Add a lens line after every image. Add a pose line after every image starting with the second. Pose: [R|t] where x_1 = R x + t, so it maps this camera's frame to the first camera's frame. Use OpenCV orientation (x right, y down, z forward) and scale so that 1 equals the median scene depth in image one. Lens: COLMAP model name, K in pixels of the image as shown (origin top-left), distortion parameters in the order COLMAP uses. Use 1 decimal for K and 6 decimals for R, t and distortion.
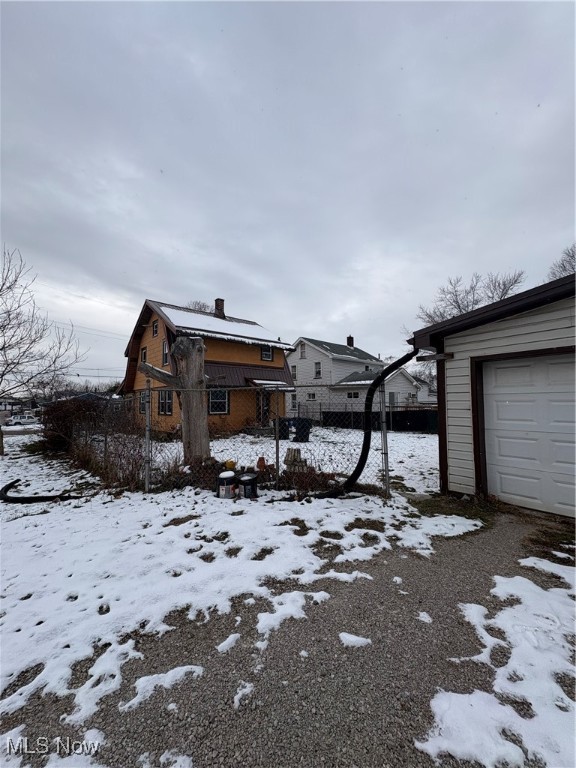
lens RADIAL K [[305.0, 0, 288.3], [0, 305.0, 383.5], [0, 0, 1]] dist [-0.000685, -0.000220]
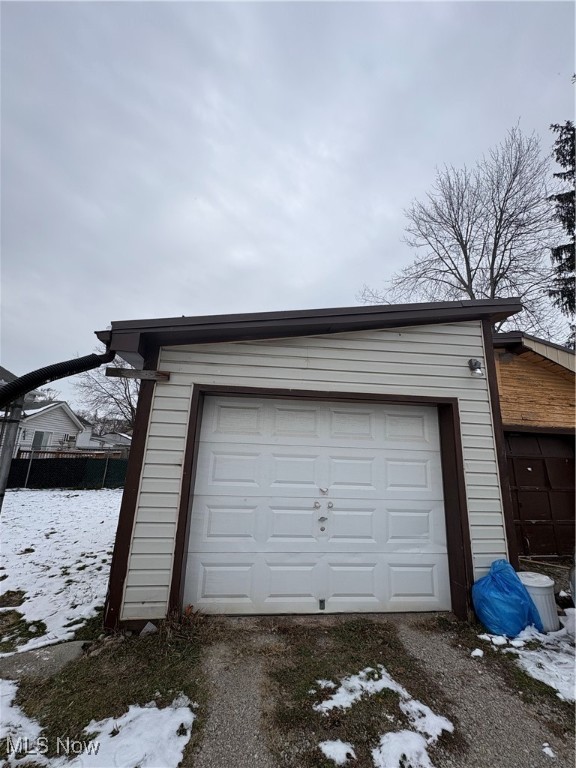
lens RADIAL K [[305.0, 0, 288.9], [0, 305.0, 382.3], [0, 0, 1]] dist [-0.000685, -0.000220]
pose [[0.533319, 0.219005, 0.817073, 0.158104], [-0.092262, 0.975202, -0.201168, 0.024028], [-0.840868, 0.031902, 0.540300, 0.450984]]
